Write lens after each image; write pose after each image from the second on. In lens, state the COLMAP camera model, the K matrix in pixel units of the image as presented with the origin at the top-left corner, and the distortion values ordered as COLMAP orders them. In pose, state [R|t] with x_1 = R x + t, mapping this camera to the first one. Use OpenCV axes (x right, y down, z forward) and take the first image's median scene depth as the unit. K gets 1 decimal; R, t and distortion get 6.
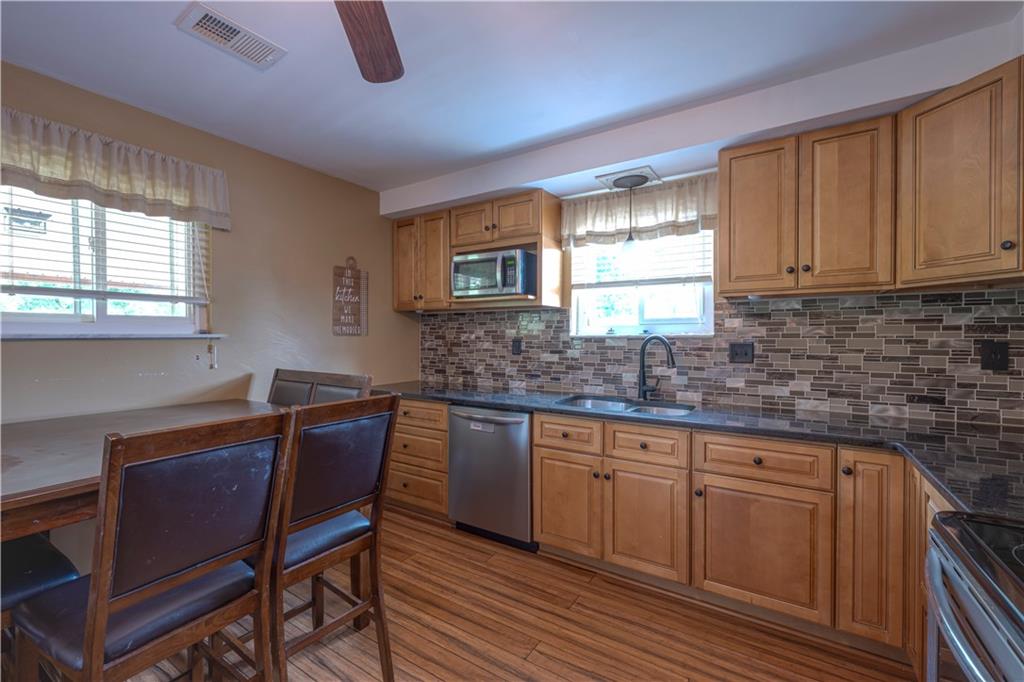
lens RADIAL K [[435.3, 0, 501.4], [0, 435.3, 339.4], [0, 0, 1]] dist [-0.001275, -0.000102]
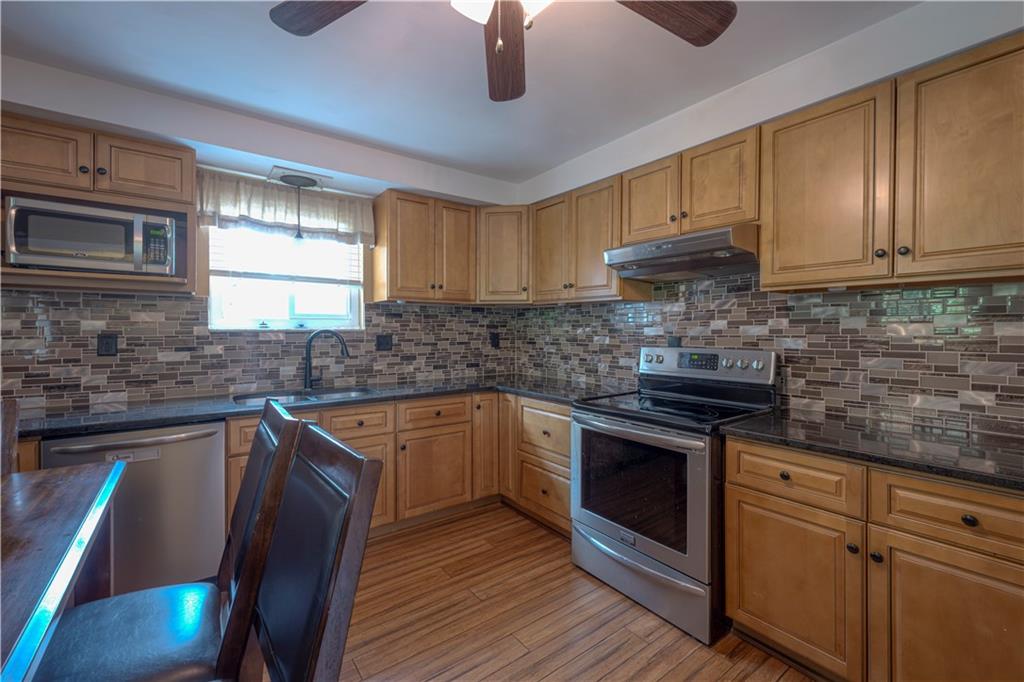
lens RADIAL K [[435.3, 0, 501.4], [0, 435.3, 339.4], [0, 0, 1]] dist [-0.001275, -0.000102]
pose [[0.352168, -0.018363, 0.935757, -0.512342], [0.006462, 0.999831, 0.017188, 0.000026], [-0.935914, -0.000006, 0.352227, 0.184724]]
